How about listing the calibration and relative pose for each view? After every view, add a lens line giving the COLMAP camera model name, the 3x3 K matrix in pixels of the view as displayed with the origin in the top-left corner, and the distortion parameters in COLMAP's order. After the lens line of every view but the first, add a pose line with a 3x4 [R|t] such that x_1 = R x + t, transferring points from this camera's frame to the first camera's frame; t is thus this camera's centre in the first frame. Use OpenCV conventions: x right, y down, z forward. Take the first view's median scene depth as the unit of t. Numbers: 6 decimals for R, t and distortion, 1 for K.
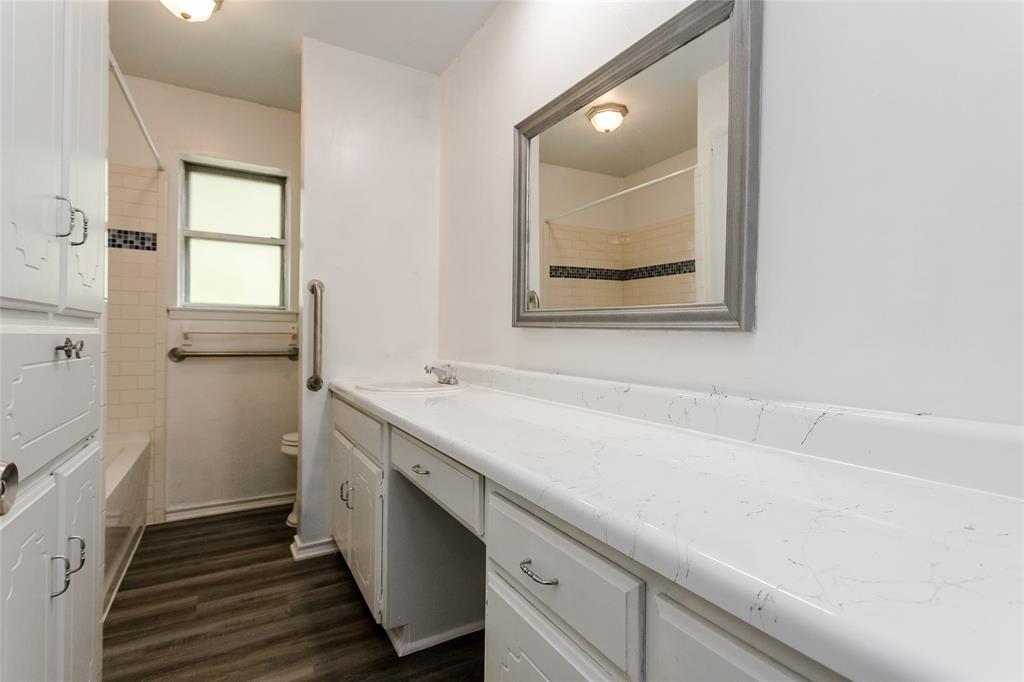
lens RADIAL K [[487.8, 0, 510.5], [0, 487.8, 340.0], [0, 0, 1]] dist [0.003739, -0.000483]
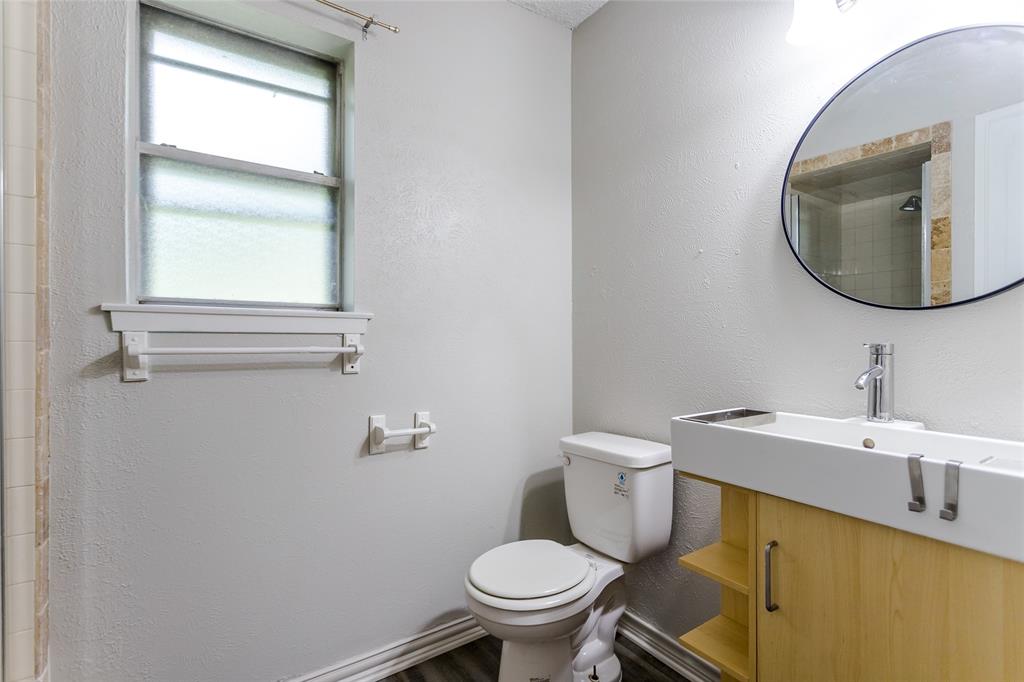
lens RADIAL K [[487.8, 0, 514.7], [0, 487.8, 339.7], [0, 0, 1]] dist [0.003739, -0.000483]
pose [[0.997820, -0.017515, 0.063629, -0.311425], [0.018200, 0.999782, -0.010206, -0.021235], [-0.063436, 0.011342, 0.997921, 0.466423]]
